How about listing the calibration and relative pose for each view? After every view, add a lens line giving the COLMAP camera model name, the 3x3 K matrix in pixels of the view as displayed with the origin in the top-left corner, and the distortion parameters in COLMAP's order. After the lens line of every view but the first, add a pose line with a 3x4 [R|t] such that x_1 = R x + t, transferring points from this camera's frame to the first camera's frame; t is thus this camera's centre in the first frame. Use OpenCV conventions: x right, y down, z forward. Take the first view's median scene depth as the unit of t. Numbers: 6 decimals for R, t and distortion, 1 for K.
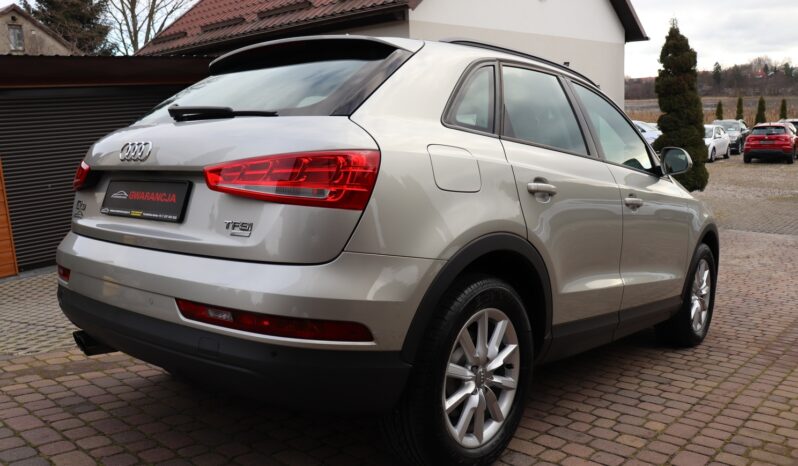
lens RADIAL K [[673.7, 0, 399.0], [0, 673.7, 233.0], [0, 0, 1]] dist [-0.121848, 0.000178]
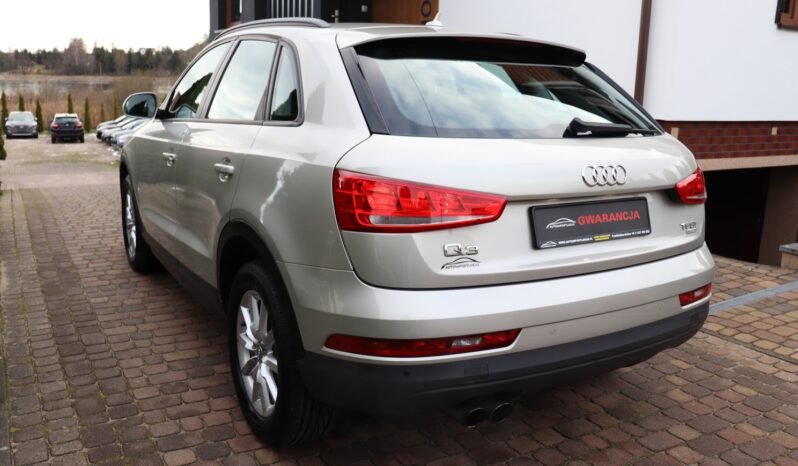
lens RADIAL K [[678.3, 0, 399.0], [0, 678.3, 233.0], [0, 0, 1]] dist [-0.115267, -0.000708]
pose [[0.324848, -0.230809, 0.917170, -1.412180], [0.042341, 0.972341, 0.229697, -0.278803], [-0.944818, -0.035783, 0.325635, 0.959826]]
